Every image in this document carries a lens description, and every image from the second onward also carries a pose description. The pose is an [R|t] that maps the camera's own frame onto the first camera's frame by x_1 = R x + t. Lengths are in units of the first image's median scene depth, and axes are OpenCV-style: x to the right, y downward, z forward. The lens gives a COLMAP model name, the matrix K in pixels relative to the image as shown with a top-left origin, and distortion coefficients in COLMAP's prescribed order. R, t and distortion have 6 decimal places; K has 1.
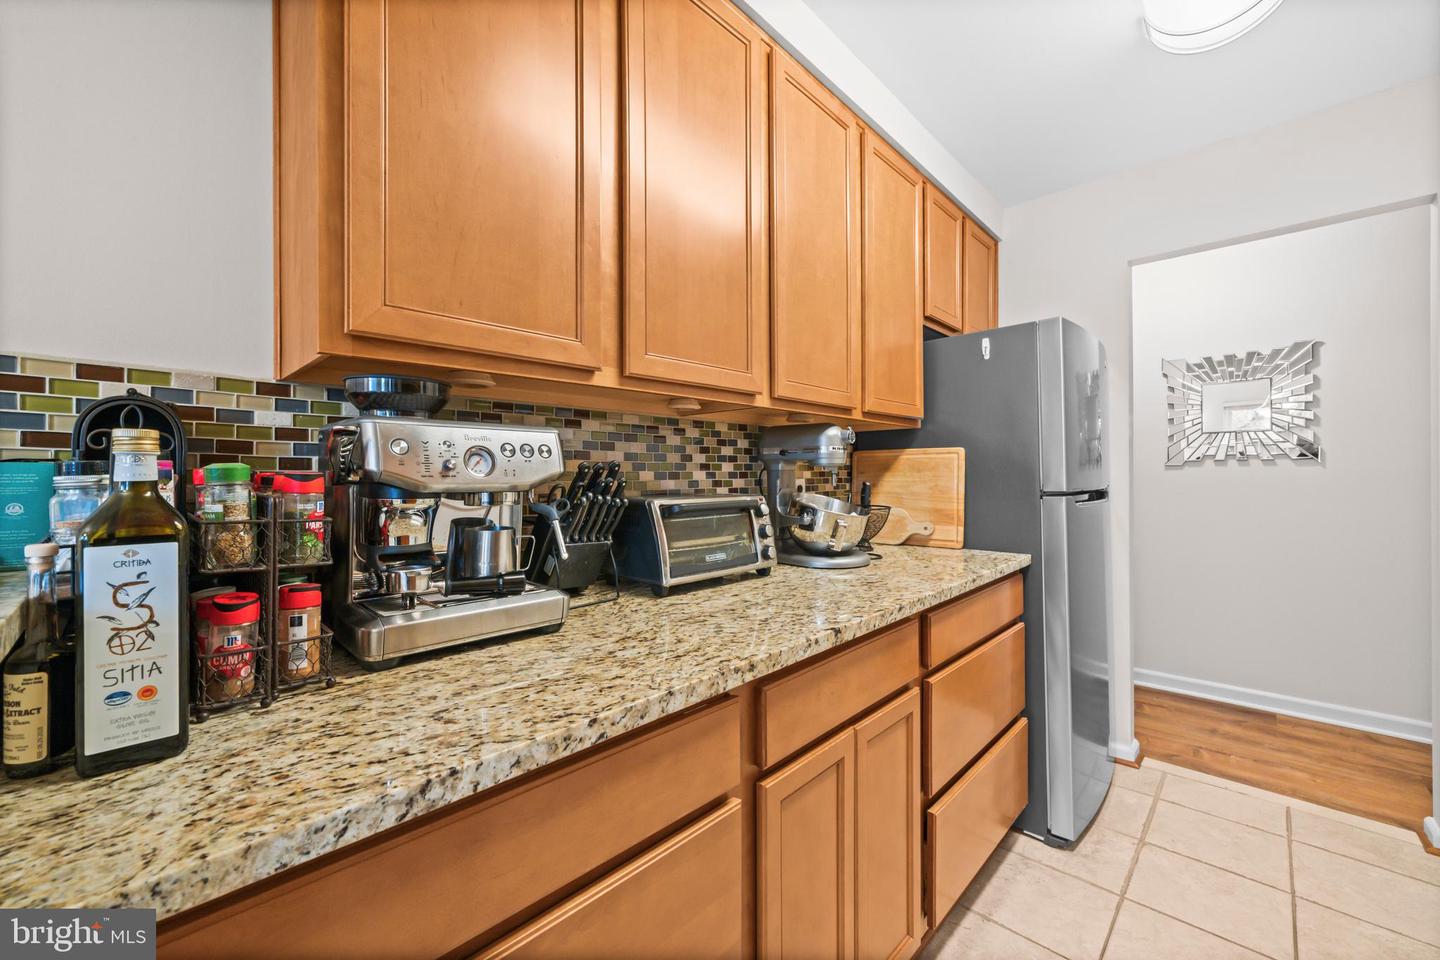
lens RADIAL K [[582.5, 0, 695.7], [0, 582.5, 475.3], [0, 0, 1]] dist [-0.000537, 0.000260]
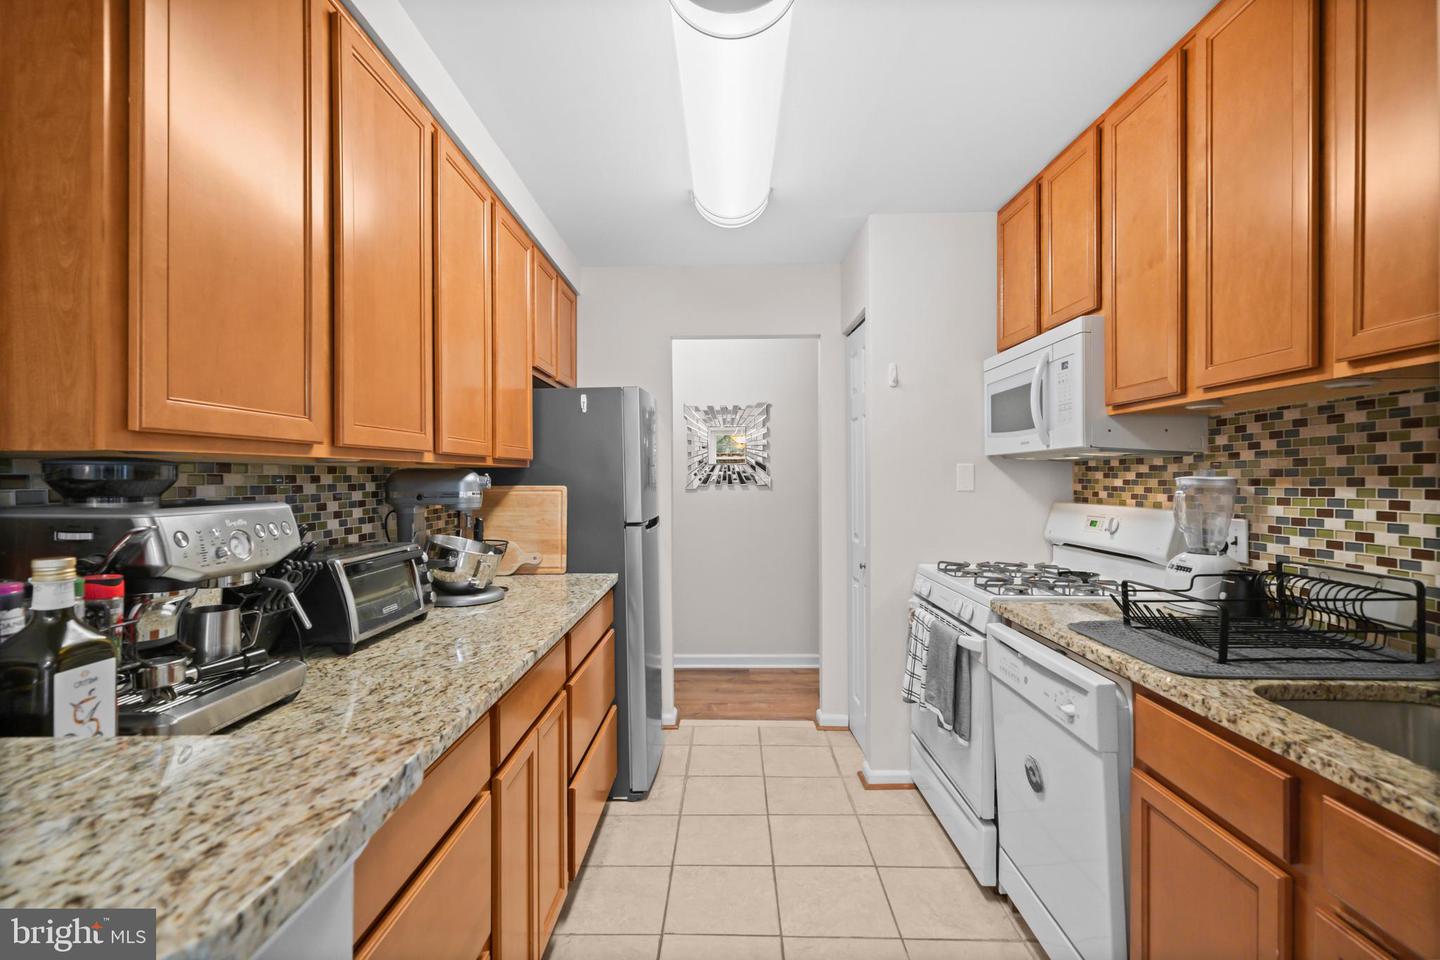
lens RADIAL K [[701.8, 0, 718.1], [0, 701.8, 478.8], [0, 0, 1]] dist [0.023088, 0.000615]
pose [[0.725585, -0.001935, 0.688130, -0.326104], [0.000456, 0.999997, 0.002332, -0.075293], [-0.688132, -0.001378, 0.725584, -0.256968]]
